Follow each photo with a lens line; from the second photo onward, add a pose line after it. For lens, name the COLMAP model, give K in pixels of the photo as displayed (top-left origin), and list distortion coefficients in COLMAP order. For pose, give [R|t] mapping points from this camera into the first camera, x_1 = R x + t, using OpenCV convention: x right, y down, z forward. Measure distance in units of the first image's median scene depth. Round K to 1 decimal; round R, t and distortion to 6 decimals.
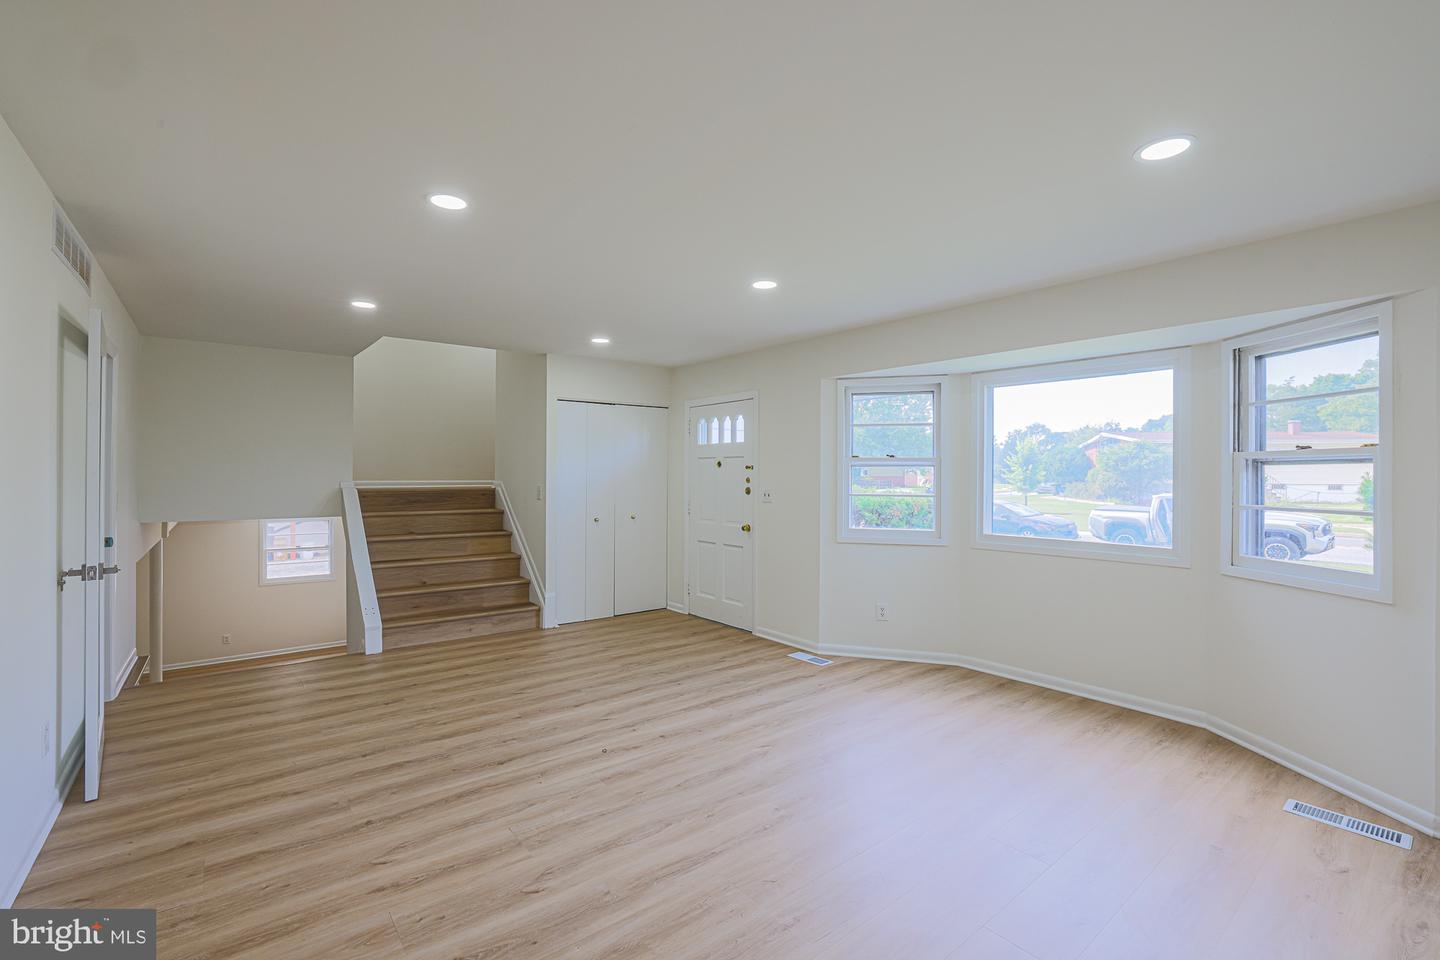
lens RADIAL K [[623.1, 0, 718.4], [0, 623.1, 471.7], [0, 0, 1]] dist [-0.044167, 0.018718]
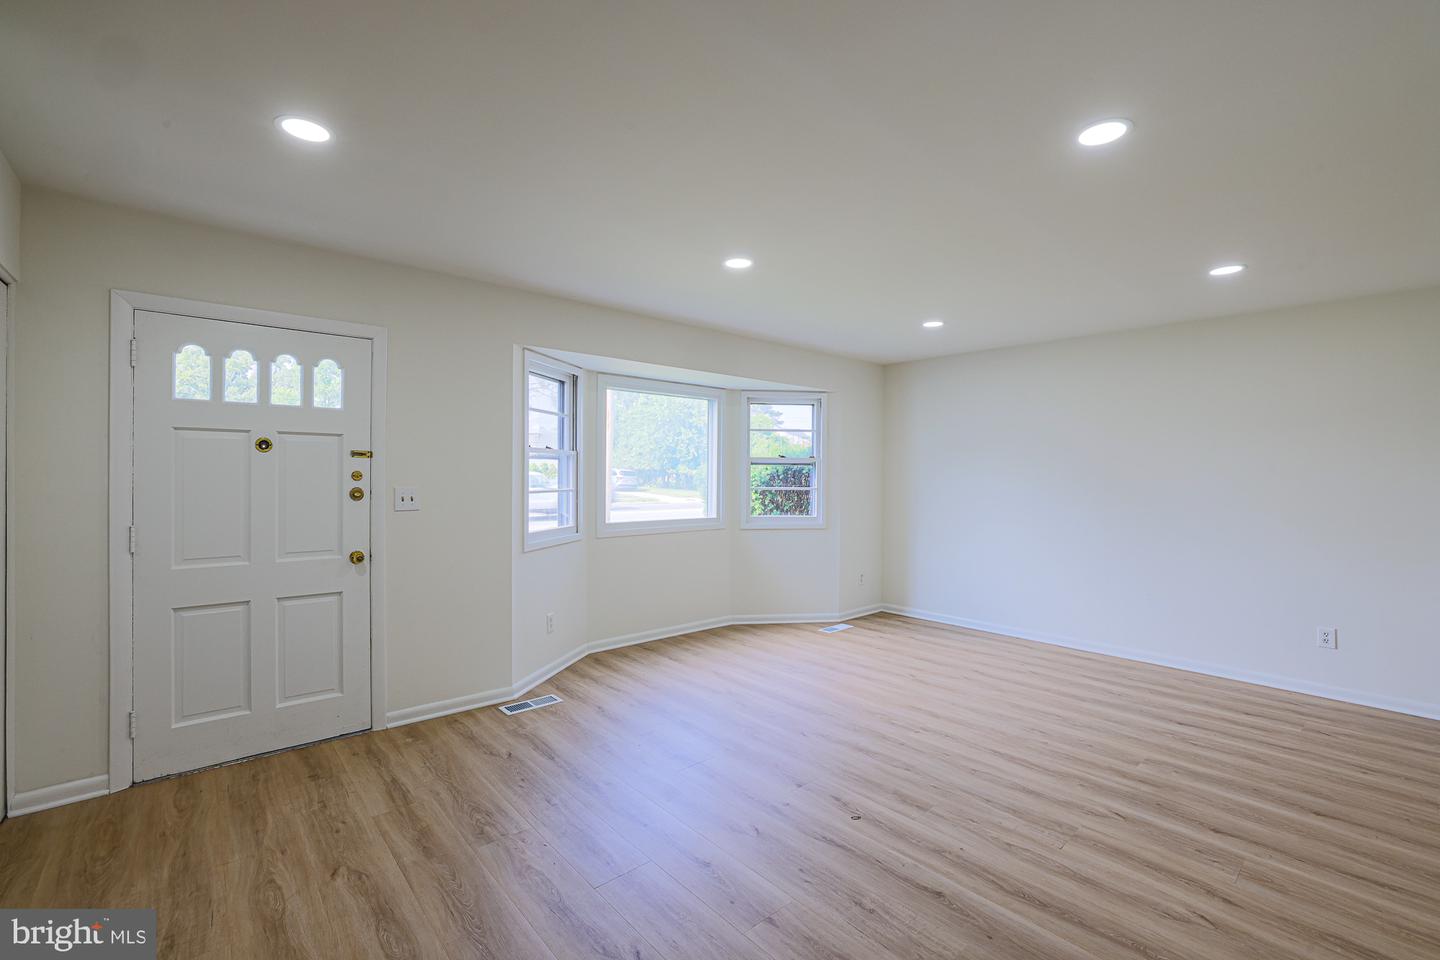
lens RADIAL K [[623.1, 0, 718.4], [0, 623.1, 471.7], [0, 0, 1]] dist [-0.044167, 0.018718]
pose [[-0.045987, -0.000539, 0.998942, -0.764516], [-0.018412, 0.999830, -0.000308, 0.004683], [-0.998772, -0.018407, -0.045989, 0.960627]]
